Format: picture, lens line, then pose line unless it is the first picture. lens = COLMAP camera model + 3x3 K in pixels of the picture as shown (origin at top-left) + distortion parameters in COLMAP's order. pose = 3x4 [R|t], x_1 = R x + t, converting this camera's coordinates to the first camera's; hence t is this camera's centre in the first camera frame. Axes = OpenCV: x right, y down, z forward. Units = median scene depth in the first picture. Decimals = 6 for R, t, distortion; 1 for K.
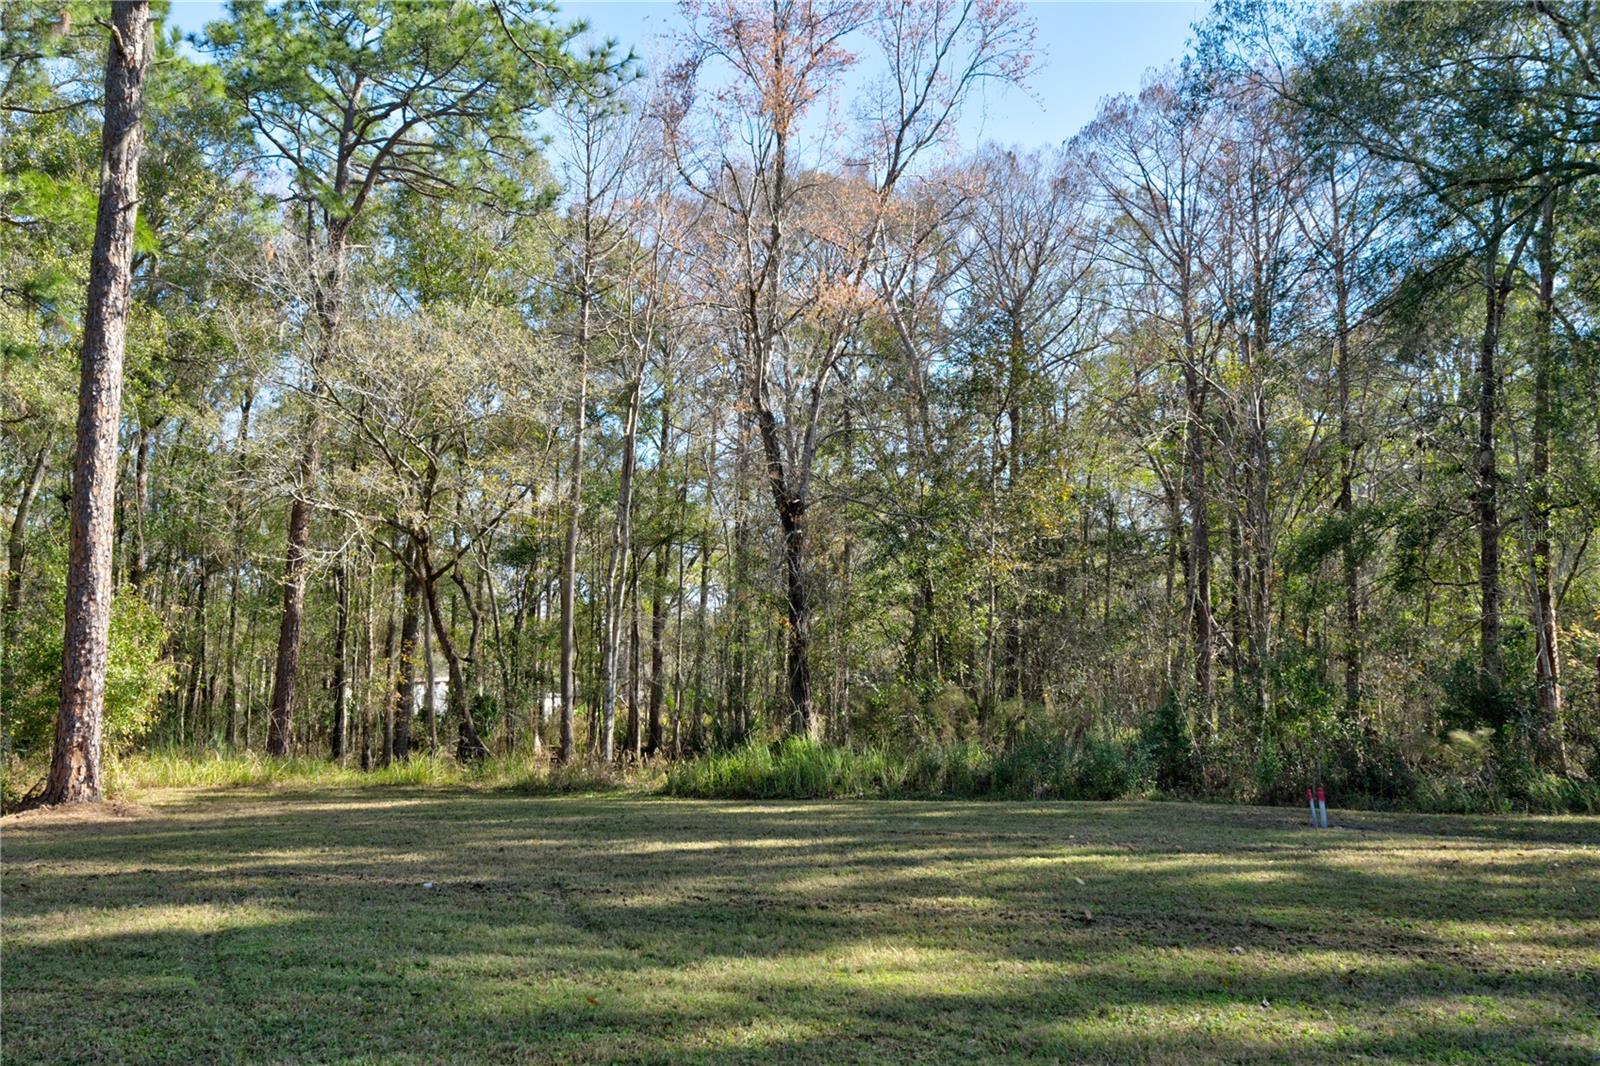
lens RADIAL K [[1659.0, 0, 797.6], [0, 1659.0, 516.4], [0, 0, 1]] dist [0.033652, 0.001613]
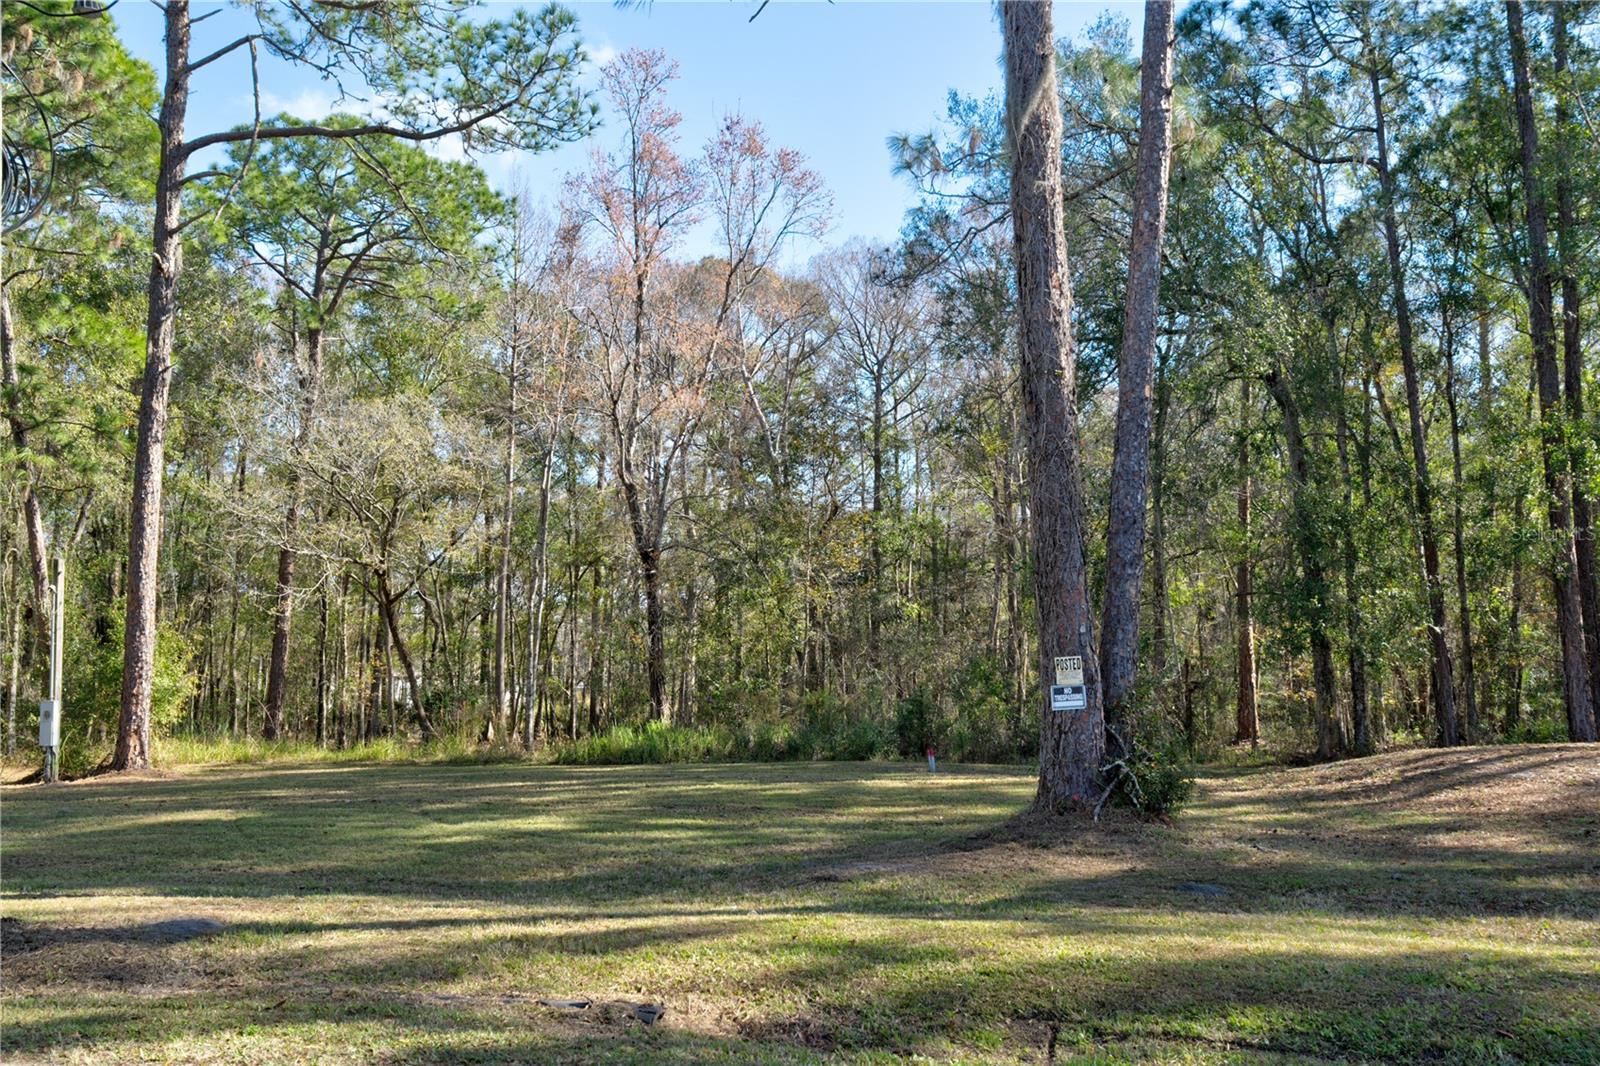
lens RADIAL K [[1441.6, 0, 800.0], [0, 1441.6, 533.0], [0, 0, 1]] dist [-0.004281, -0.002653]
pose [[0.998782, -0.006815, 0.048867, 0.061531], [0.006729, 0.999976, 0.001925, -0.023199], [-0.048879, -0.001594, 0.998803, -0.189052]]
